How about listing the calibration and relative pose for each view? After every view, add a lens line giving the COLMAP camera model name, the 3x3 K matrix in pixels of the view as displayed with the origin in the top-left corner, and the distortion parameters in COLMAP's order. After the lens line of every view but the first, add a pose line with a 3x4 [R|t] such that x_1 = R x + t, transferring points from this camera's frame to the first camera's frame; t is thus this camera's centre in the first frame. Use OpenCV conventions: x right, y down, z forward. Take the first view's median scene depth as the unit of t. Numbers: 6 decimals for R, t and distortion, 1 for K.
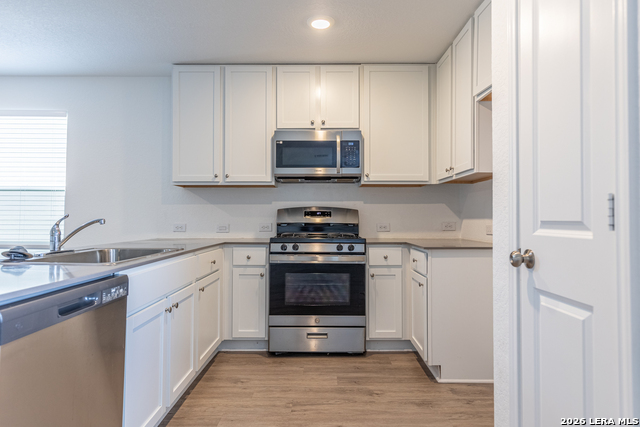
lens RADIAL K [[394.8, 0, 320.0], [0, 394.8, 213.5], [0, 0, 1]] dist [-0.002101, -0.000335]
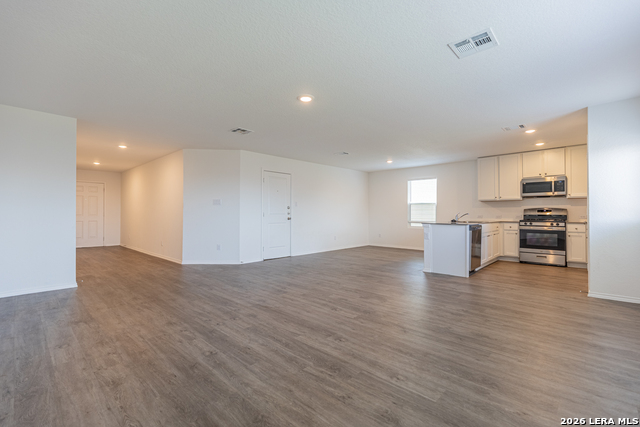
lens RADIAL K [[288.0, 0, 321.6], [0, 288.0, 211.7], [0, 0, 1]] dist [0.002705, -0.000328]
pose [[0.728076, -0.009668, -0.685428, 0.221997], [0.014907, 0.999887, 0.001731, -0.018336], [0.685334, -0.011477, 0.728139, -1.269136]]
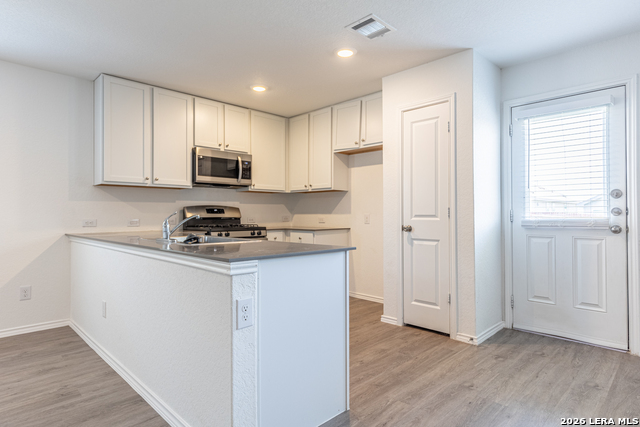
lens RADIAL K [[357.7, 0, 320.8], [0, 357.7, 212.1], [0, 0, 1]] dist [0.000890, 0.000205]
pose [[0.703090, 0.000137, 0.711101, -0.664792], [-0.007360, 0.999948, 0.007084, -0.005922], [-0.711063, -0.010214, 0.703054, -0.132990]]
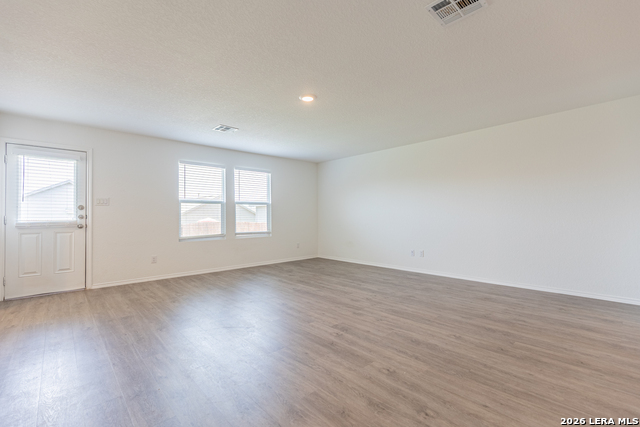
lens RADIAL K [[288.0, 0, 321.6], [0, 288.0, 211.7], [0, 0, 1]] dist [0.002705, -0.000328]
pose [[-0.681290, 0.014612, 0.731867, -1.242954], [-0.005530, 0.999669, -0.025107, -0.003203], [-0.731992, -0.021152, -0.680984, 0.050046]]
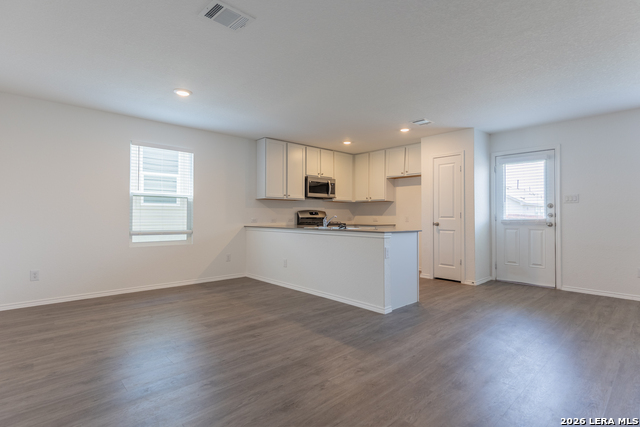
lens RADIAL K [[319.0, 0, 320.0], [0, 319.0, 213.5], [0, 0, 1]] dist [-0.004670, -0.000416]
pose [[0.732326, 0.003506, 0.680945, -1.285863], [-0.010898, 0.999919, 0.006573, -0.011276], [-0.680867, -0.012235, 0.732305, -0.369399]]
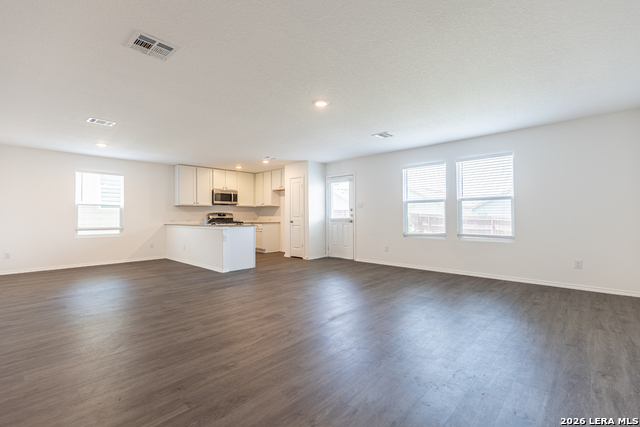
lens RADIAL K [[288.0, 0, 321.6], [0, 288.0, 211.7], [0, 0, 1]] dist [0.002705, -0.000328]
pose [[0.681564, 0.004051, 0.731748, -1.244244], [-0.004336, 0.999989, -0.001497, -0.028116], [-0.731746, -0.002153, 0.681574, -1.272224]]
